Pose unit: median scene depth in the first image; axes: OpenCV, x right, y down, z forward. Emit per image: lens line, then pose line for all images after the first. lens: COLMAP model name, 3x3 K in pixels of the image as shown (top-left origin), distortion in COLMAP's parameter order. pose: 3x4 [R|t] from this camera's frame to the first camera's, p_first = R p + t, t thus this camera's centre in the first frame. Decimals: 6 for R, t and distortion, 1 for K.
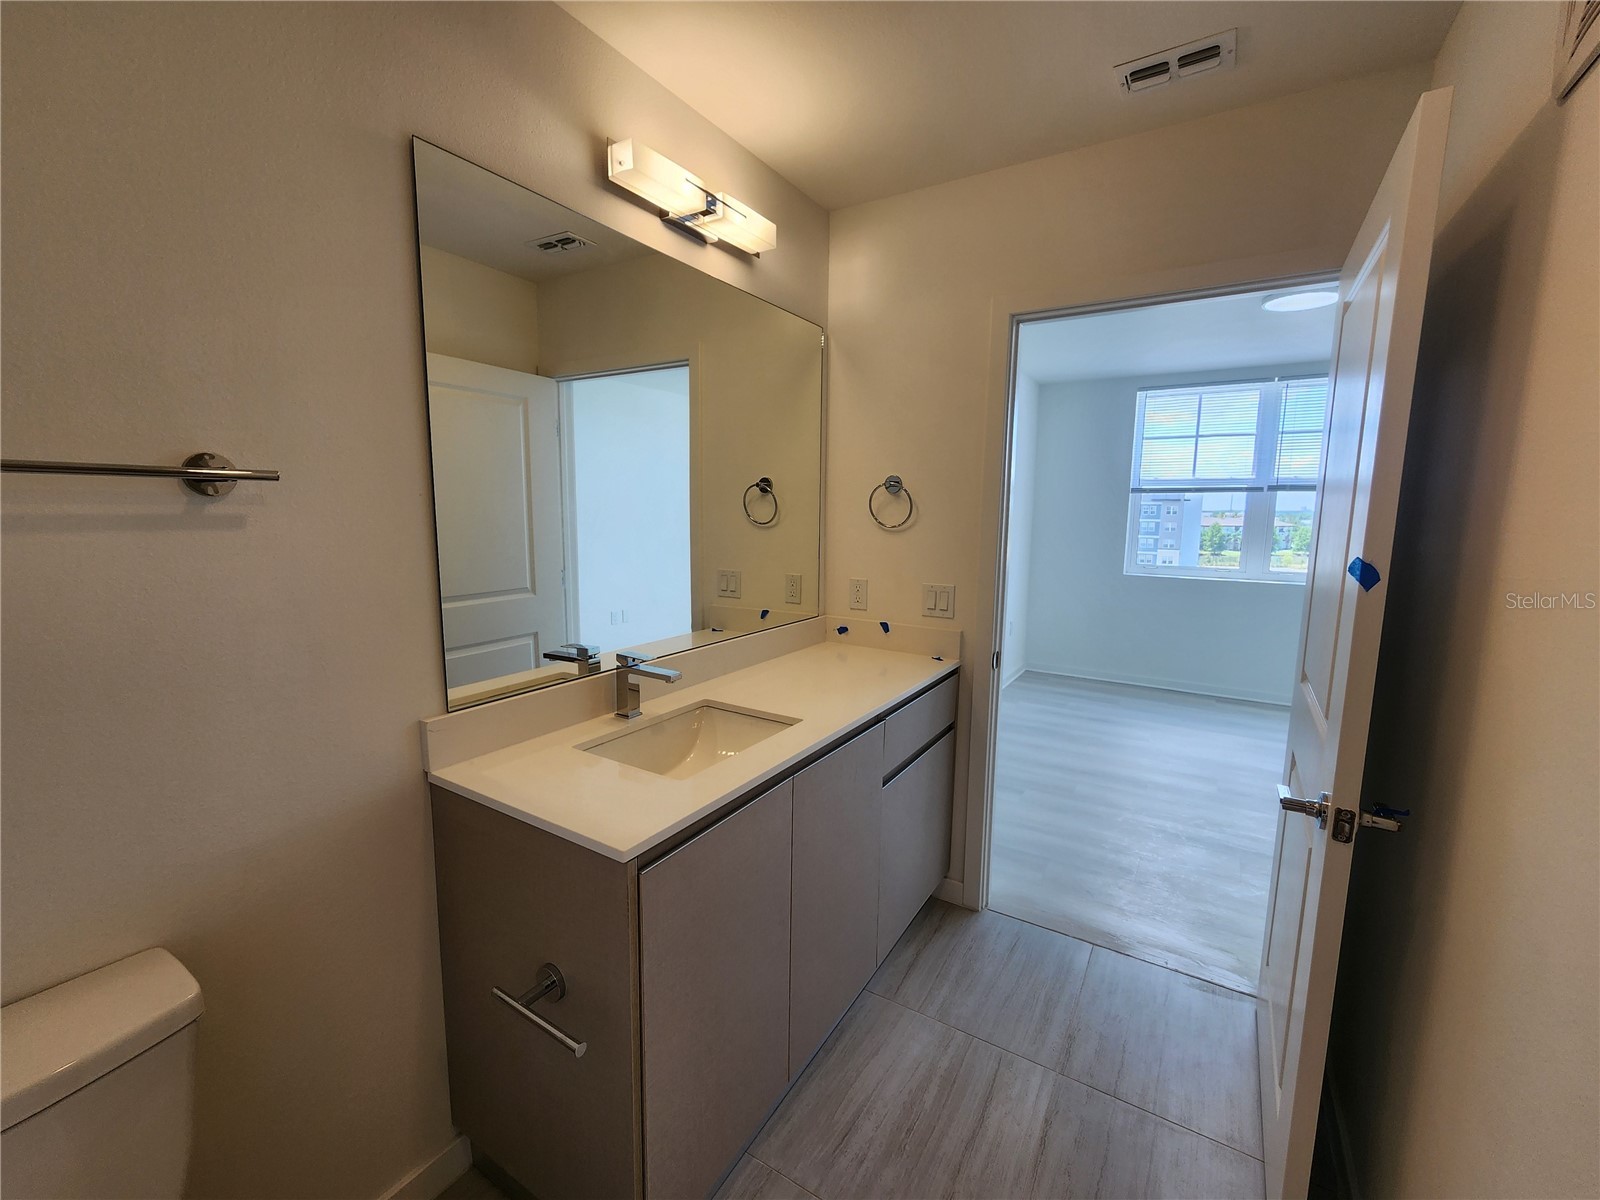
lens RADIAL K [[663.0, 0, 800.0], [0, 663.0, 600.0], [0, 0, 1]] dist [-0.002272, -0.000840]
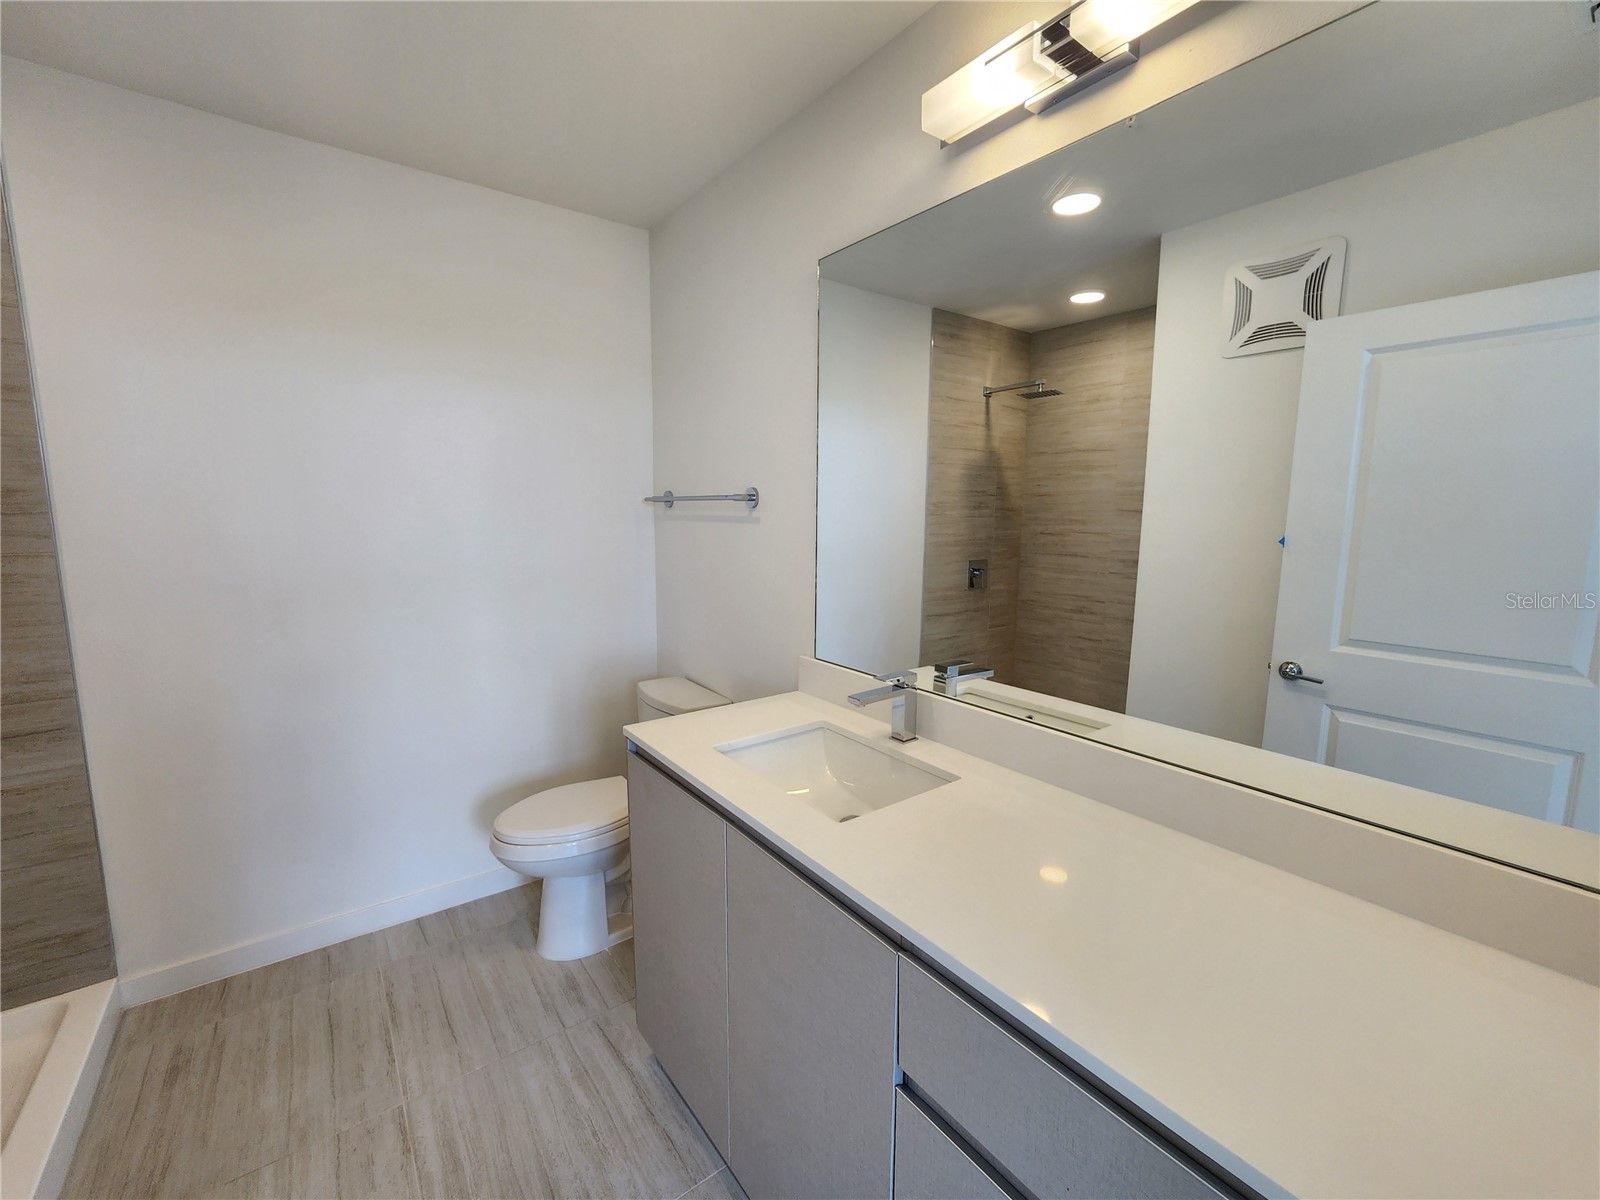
lens RADIAL K [[663.0, 0, 800.0], [0, 663.0, 600.0], [0, 0, 1]] dist [-0.002272, -0.000840]
pose [[-0.360781, 0.120642, -0.924815, 0.853185], [-0.123237, 0.976737, 0.175491, -0.200836], [0.924473, 0.177285, -0.337521, 1.502398]]
